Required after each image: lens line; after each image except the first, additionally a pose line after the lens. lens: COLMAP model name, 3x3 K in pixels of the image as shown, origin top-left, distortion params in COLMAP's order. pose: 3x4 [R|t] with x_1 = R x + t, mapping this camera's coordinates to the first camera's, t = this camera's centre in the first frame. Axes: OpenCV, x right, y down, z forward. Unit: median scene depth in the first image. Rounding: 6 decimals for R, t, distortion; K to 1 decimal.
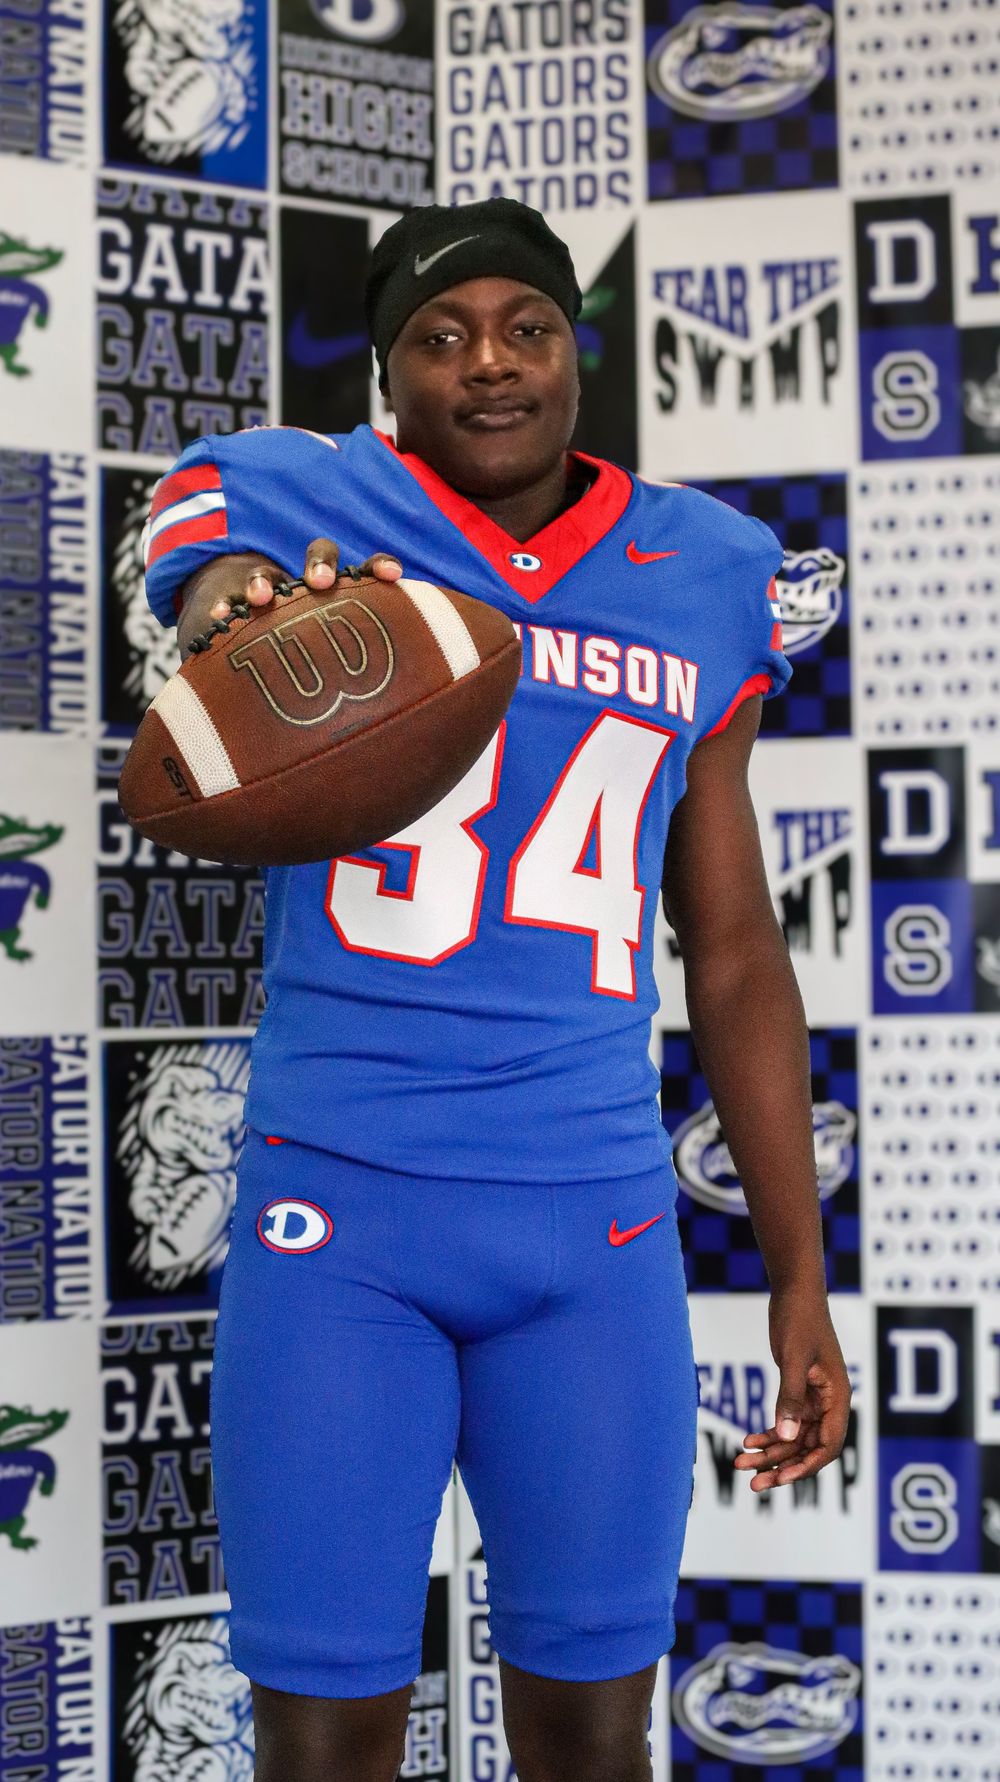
lens RADIAL K [[3889.5, 0, 500.0], [0, 3889.5, 891.0], [0, 0, 1]] dist [-0.058114, -0.724640]
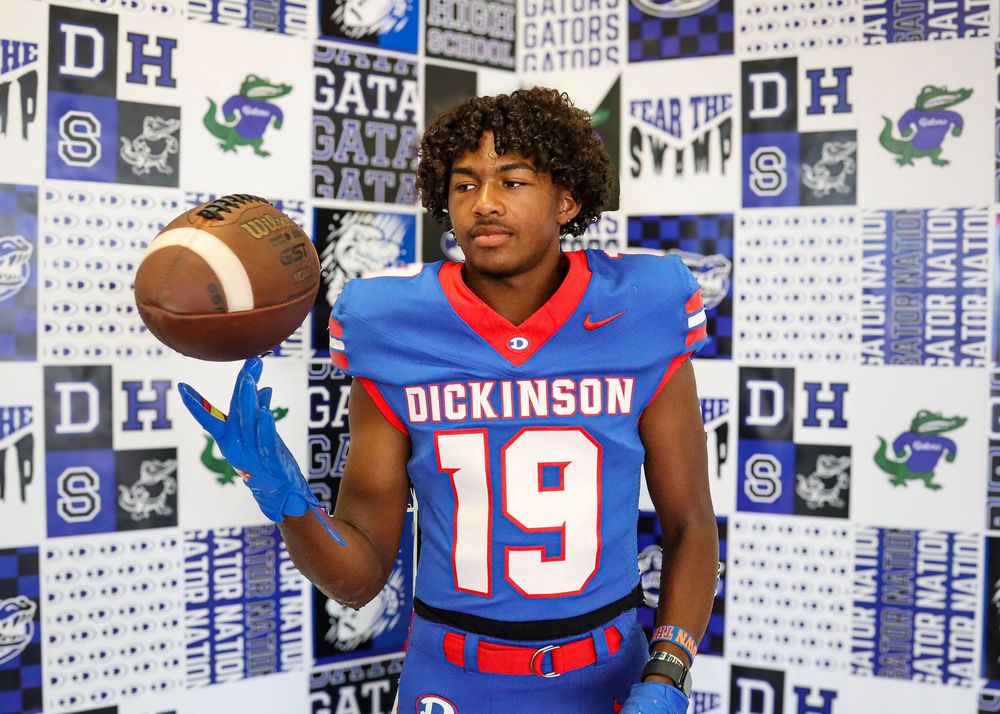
lens RADIAL K [[972.5, 0, 528.3], [0, 972.5, 358.2], [0, 0, 1]] dist [-0.101858, -0.000013]
pose [[0.994628, 0.028503, -0.099508, 0.041364], [-0.020981, 0.996900, 0.075832, -0.073242], [0.101361, -0.073337, 0.992143, 0.544540]]
